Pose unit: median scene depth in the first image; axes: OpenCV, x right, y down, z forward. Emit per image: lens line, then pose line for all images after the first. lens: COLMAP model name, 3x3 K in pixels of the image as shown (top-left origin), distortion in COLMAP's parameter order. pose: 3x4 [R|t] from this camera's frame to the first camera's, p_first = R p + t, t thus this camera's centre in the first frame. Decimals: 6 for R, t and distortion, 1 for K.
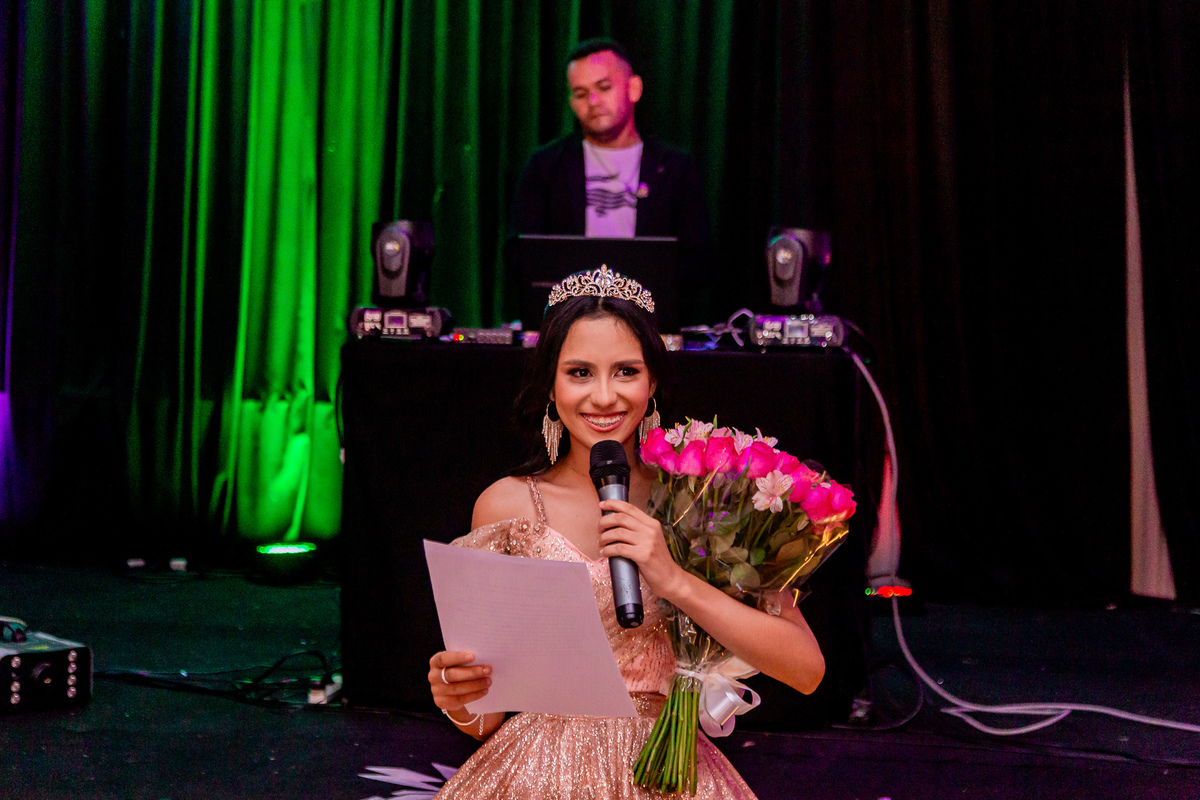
lens RADIAL K [[2180.8, 0, 605.5], [0, 2180.8, 375.1], [0, 0, 1]] dist [0.029534, 0.000000]
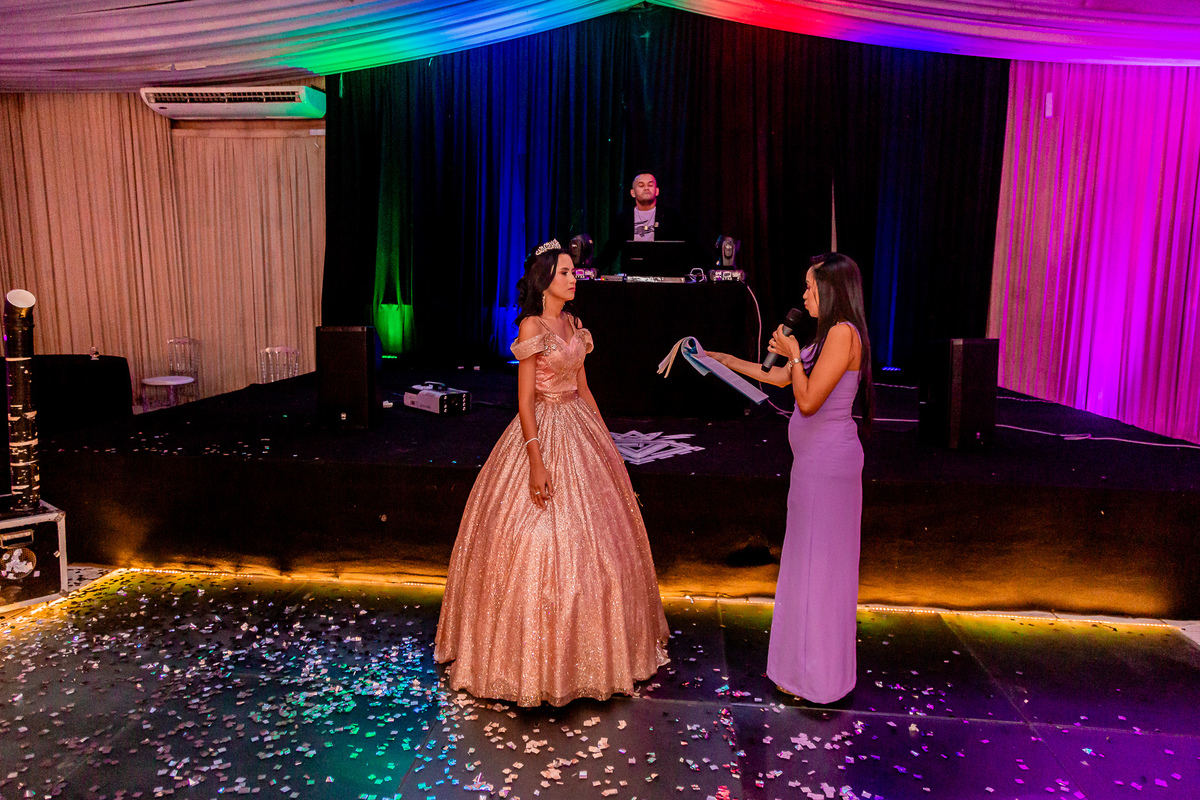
lens RADIAL K [[840.6, 0, 589.2], [0, 840.6, 399.5], [0, 0, 1]] dist [0.010465, 0.005658]
pose [[0.999939, -0.008337, -0.007262, -0.077110], [0.009106, 0.993528, 0.113222, 0.013296], [0.006271, -0.113281, 0.993543, -0.066799]]
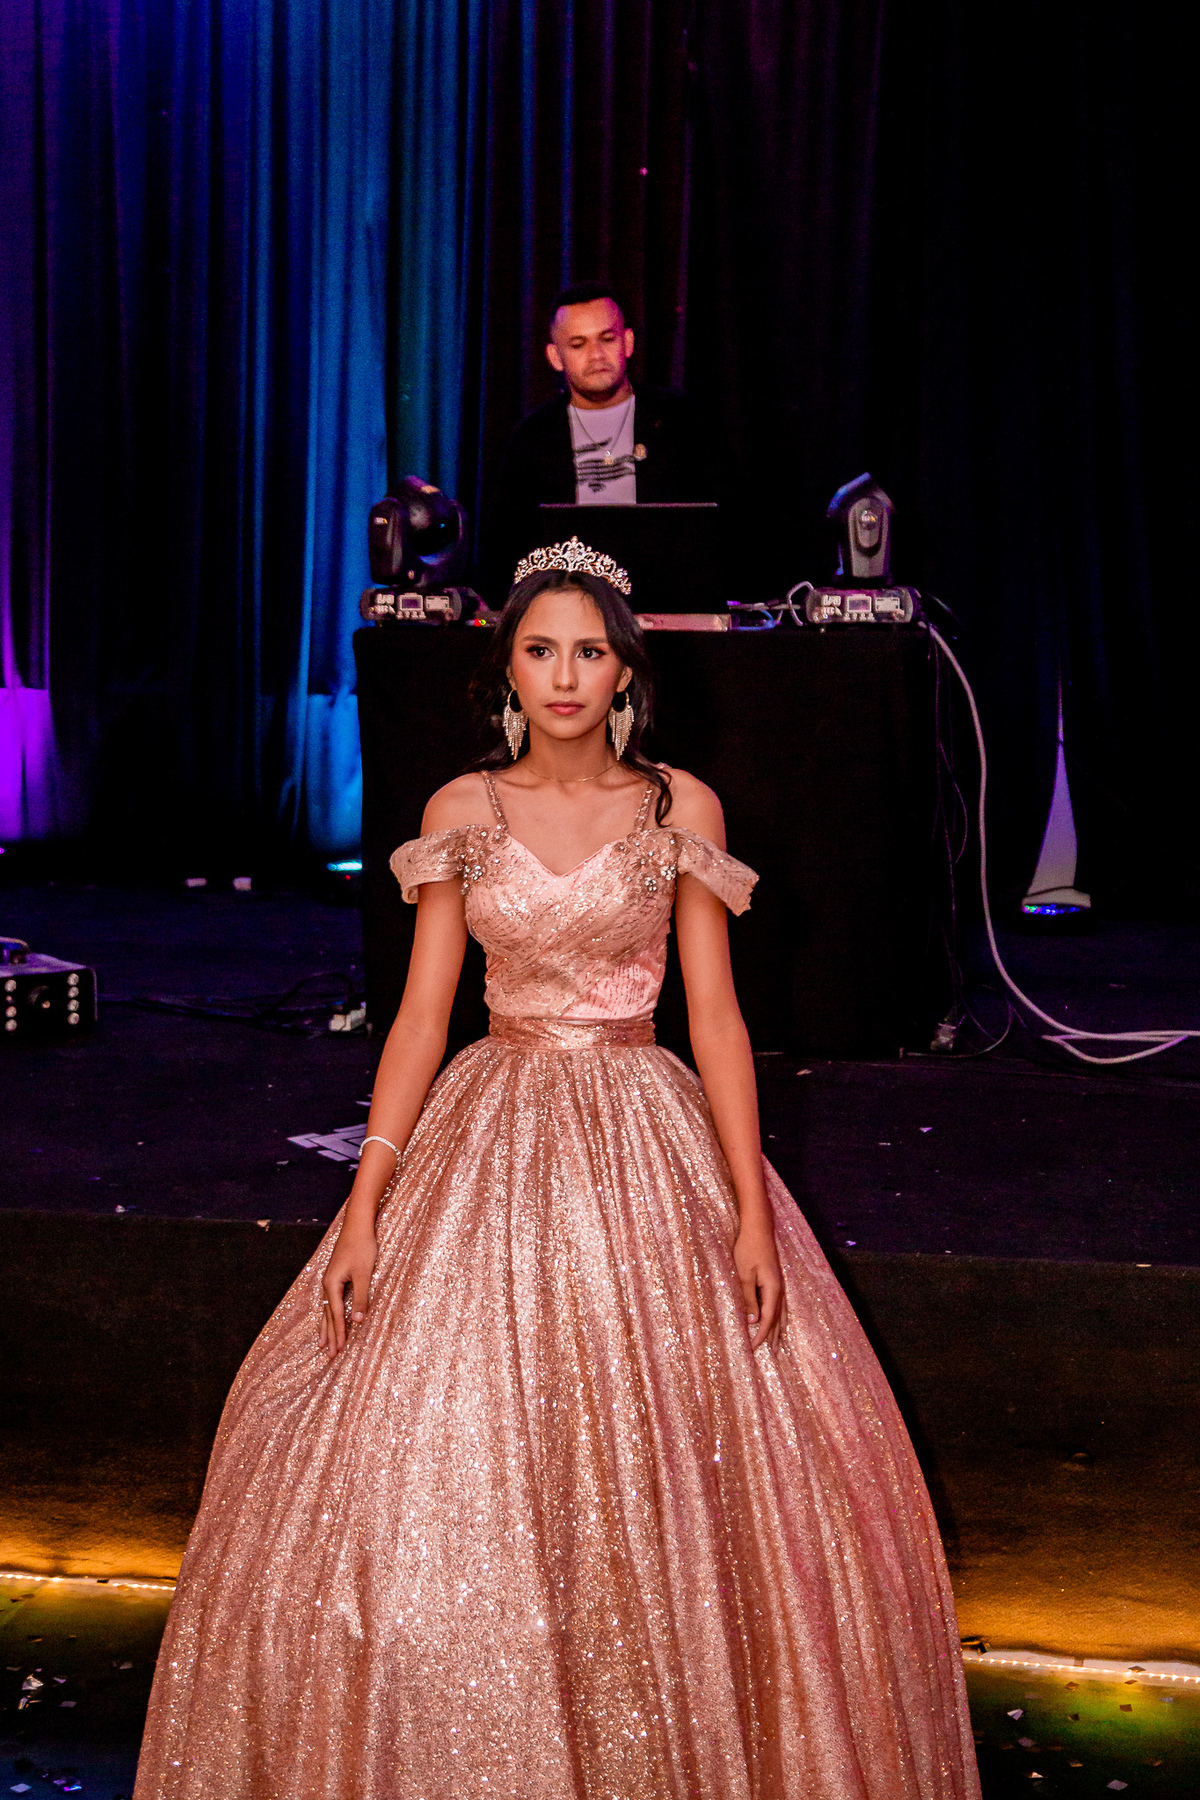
lens RADIAL K [[2706.2, 0, 571.9], [0, 2706.2, 886.0], [0, 0, 1]] dist [0.049781, 0.000000]
pose [[0.993527, -0.007823, -0.113325, 0.092450], [0.017383, 0.996346, 0.083620, -0.001267], [0.112257, -0.085049, 0.990033, -0.095654]]
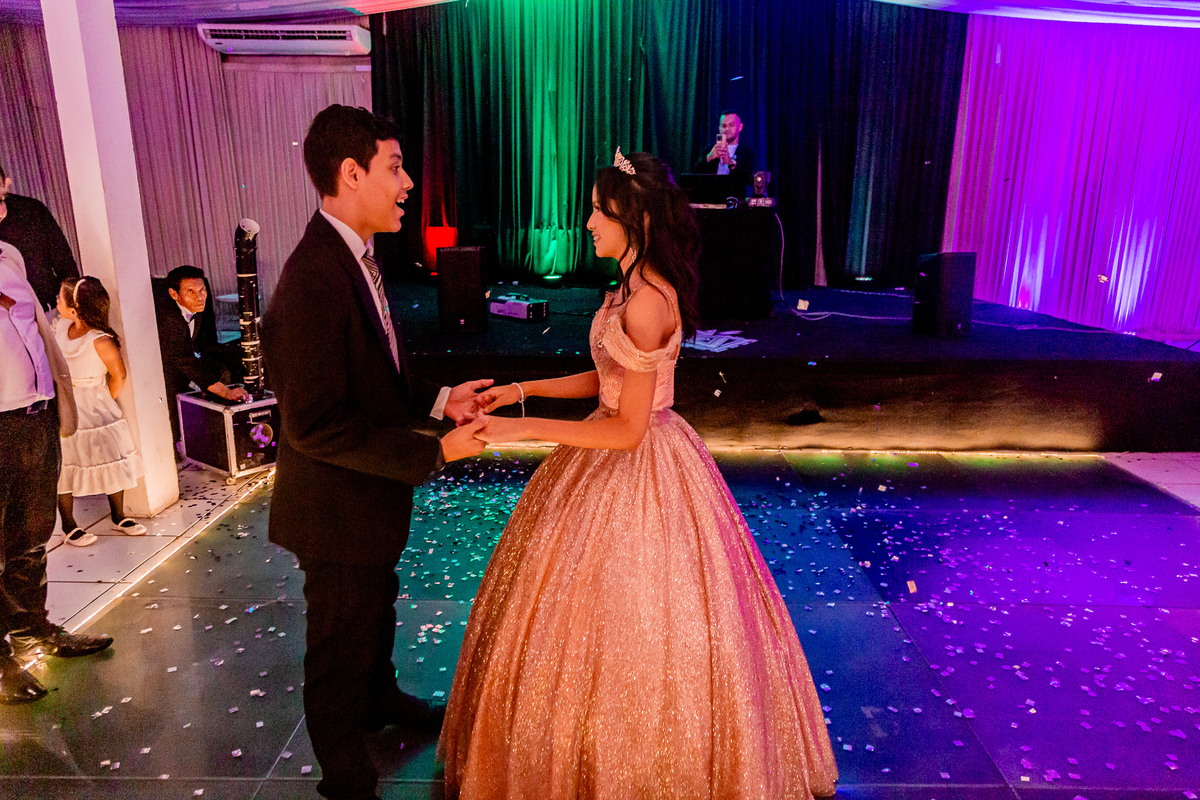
lens RADIAL K [[783.2, 0, 613.9], [0, 783.2, 402.1], [0, 0, 1]] dist [0.011146, -0.002299]
pose [[0.995763, -0.034225, 0.085348, -0.247571], [0.014381, 0.974695, 0.223077, 0.007095], [-0.090823, -0.220904, 0.971057, -0.224082]]
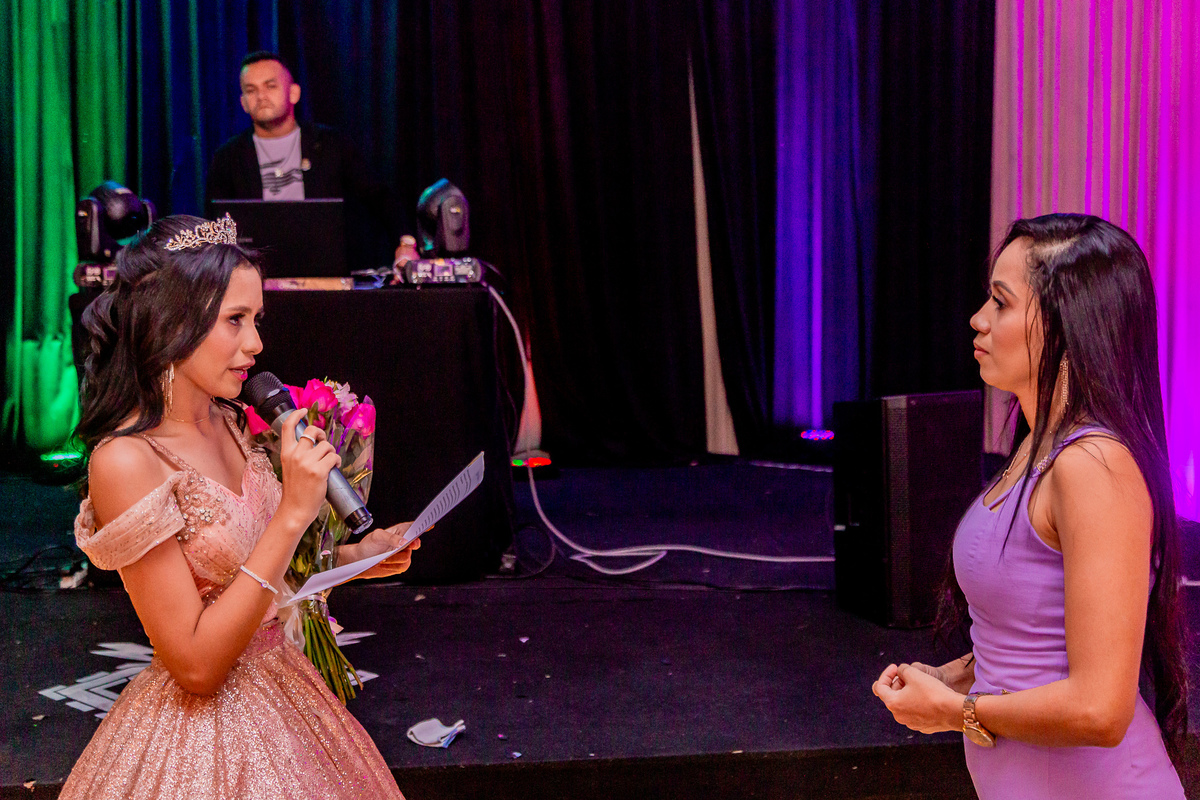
lens RADIAL K [[1501.0, 0, 603.7], [0, 1501.0, 384.7], [0, 0, 1]] dist [0.046026, 0.000000]
pose [[0.984769, -0.048178, 0.167058, 0.029204], [0.039114, 0.997600, 0.057128, -0.000470], [-0.169409, -0.049723, 0.984291, 0.118828]]
